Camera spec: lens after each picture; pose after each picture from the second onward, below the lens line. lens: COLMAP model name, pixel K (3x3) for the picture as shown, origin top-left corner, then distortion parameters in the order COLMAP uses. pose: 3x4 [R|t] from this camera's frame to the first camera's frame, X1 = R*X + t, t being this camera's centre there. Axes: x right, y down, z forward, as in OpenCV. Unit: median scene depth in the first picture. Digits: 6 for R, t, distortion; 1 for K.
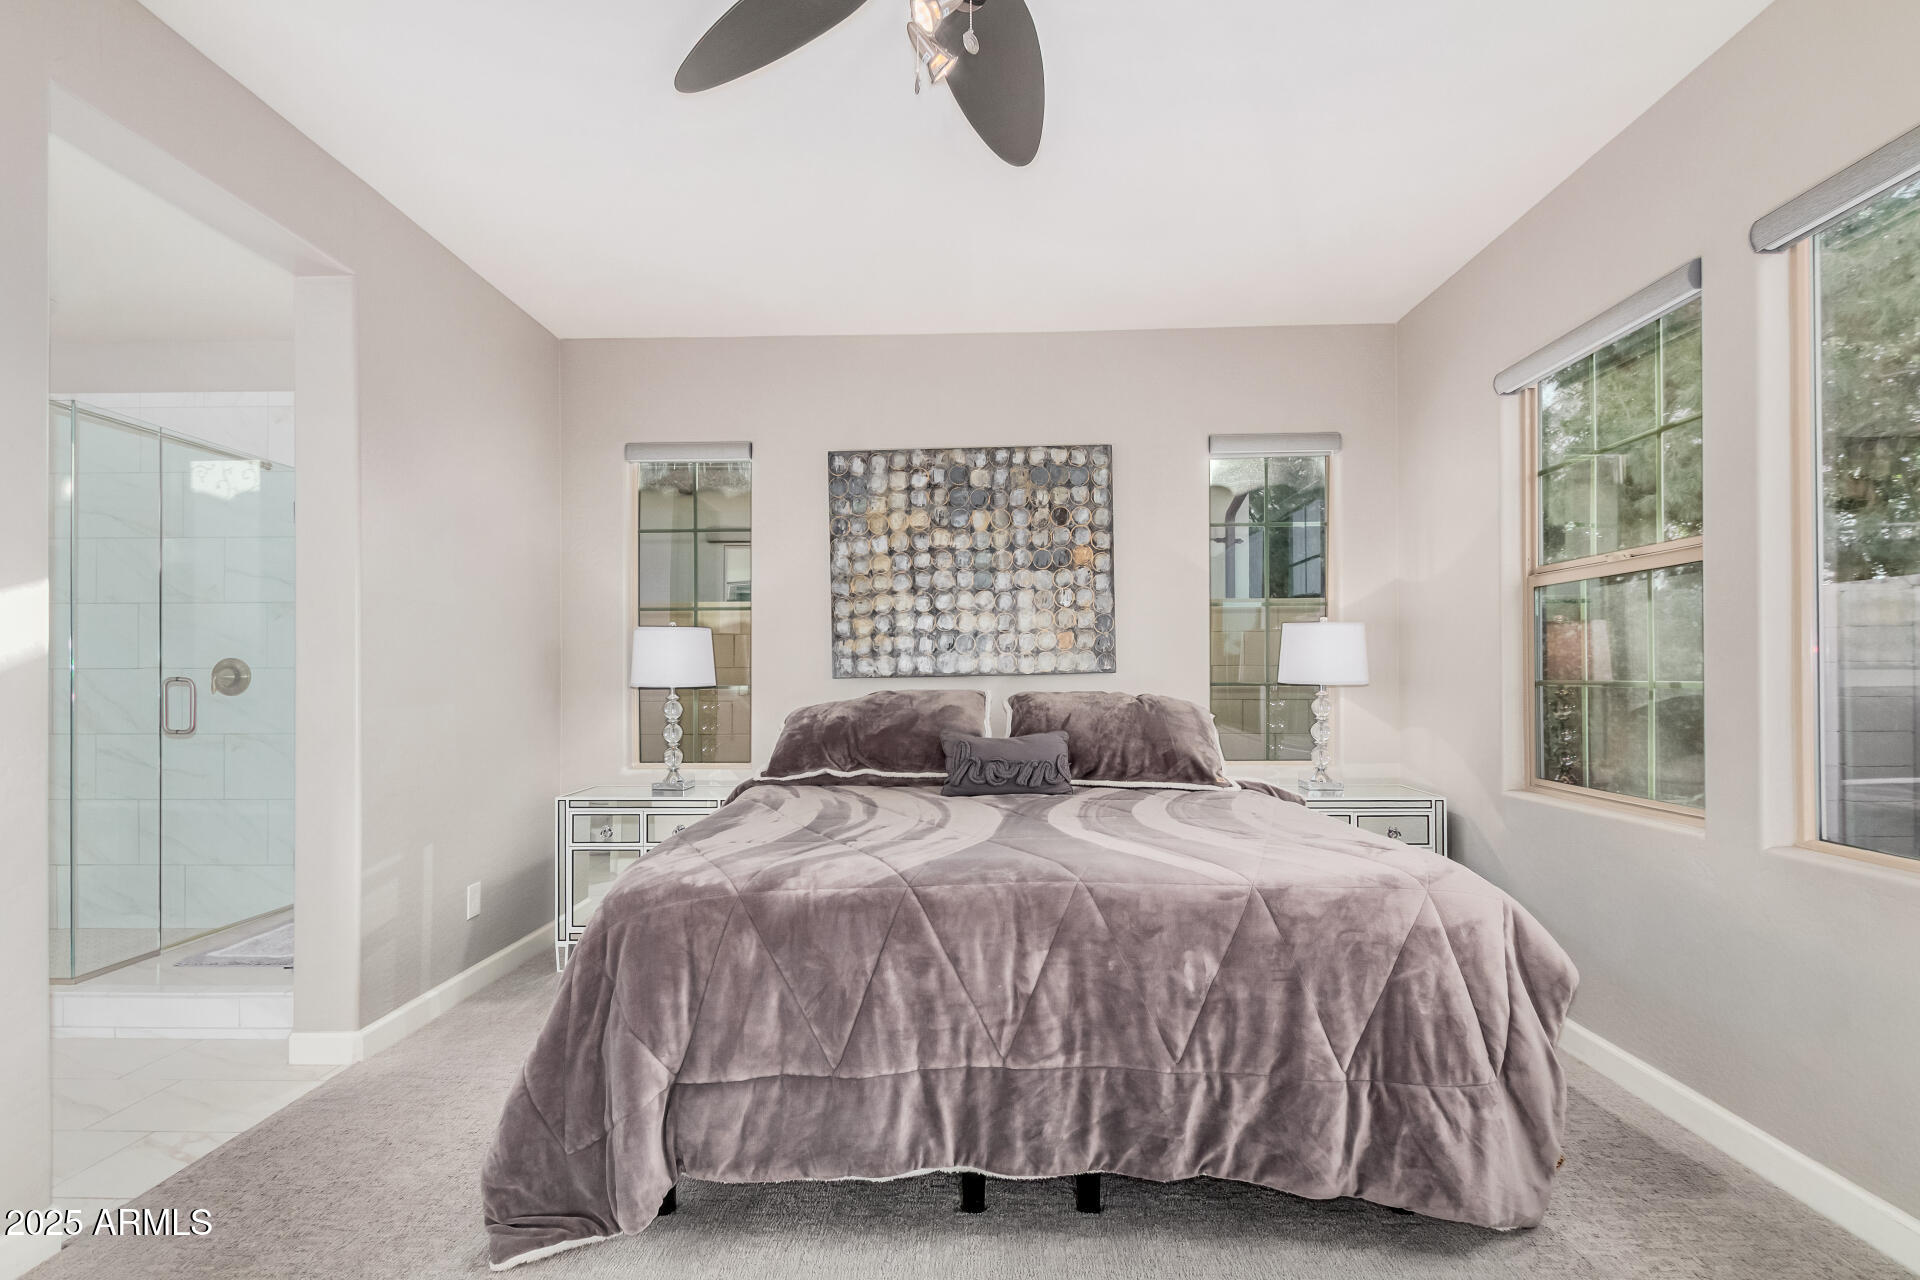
lens RADIAL K [[886.7, 0, 960.0], [0, 886.7, 673.6], [0, 0, 1]] dist [0.007143, -0.002901]
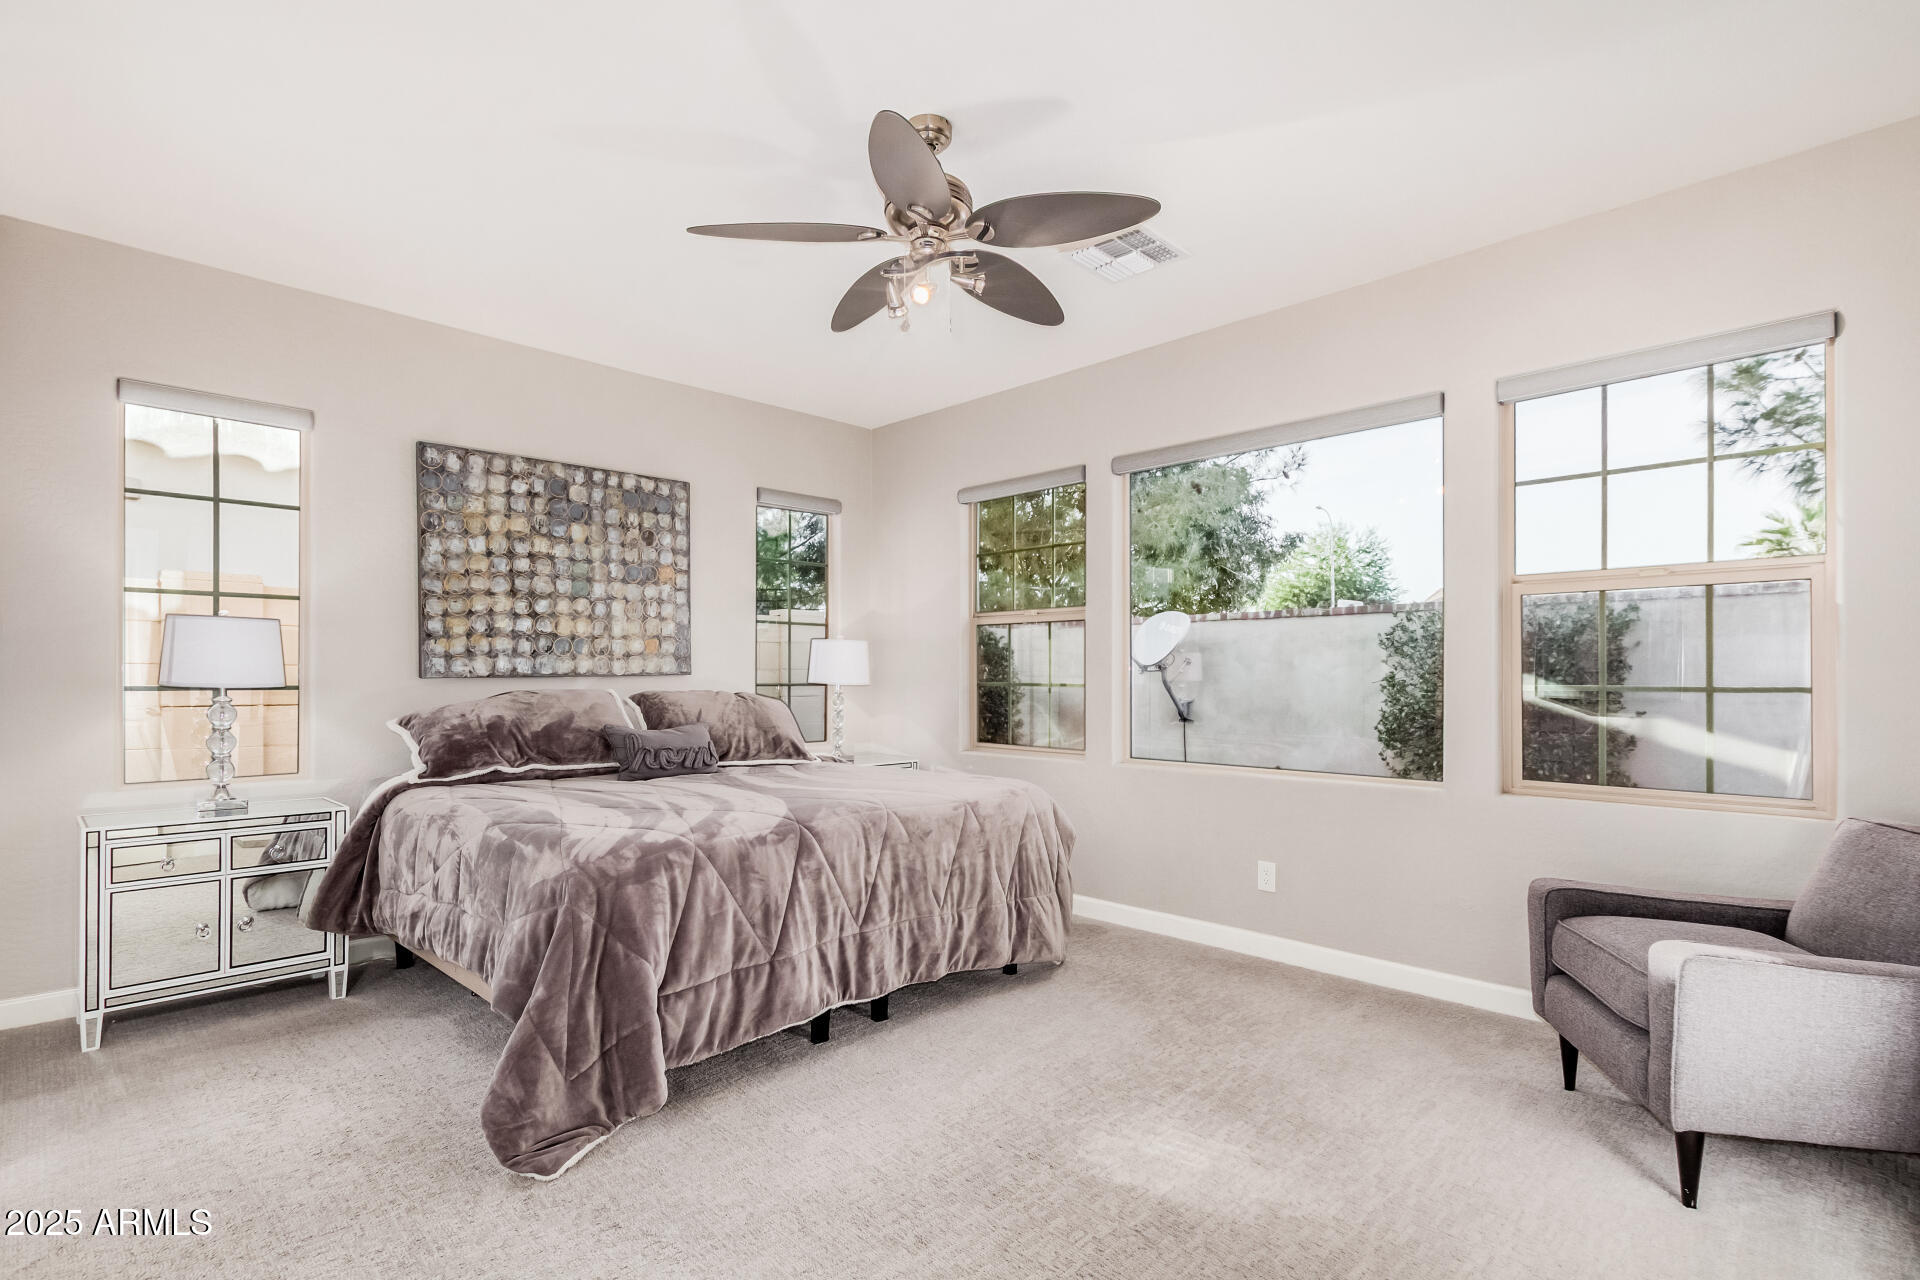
lens RADIAL K [[886.7, 0, 965.7], [0, 886.7, 676.5], [0, 0, 1]] dist [0.007143, -0.002901]
pose [[0.692640, 0.007602, 0.721243, -0.518995], [-0.008142, 0.999963, -0.002721, 0.001601], [-0.721237, -0.003988, 0.692677, -0.108660]]
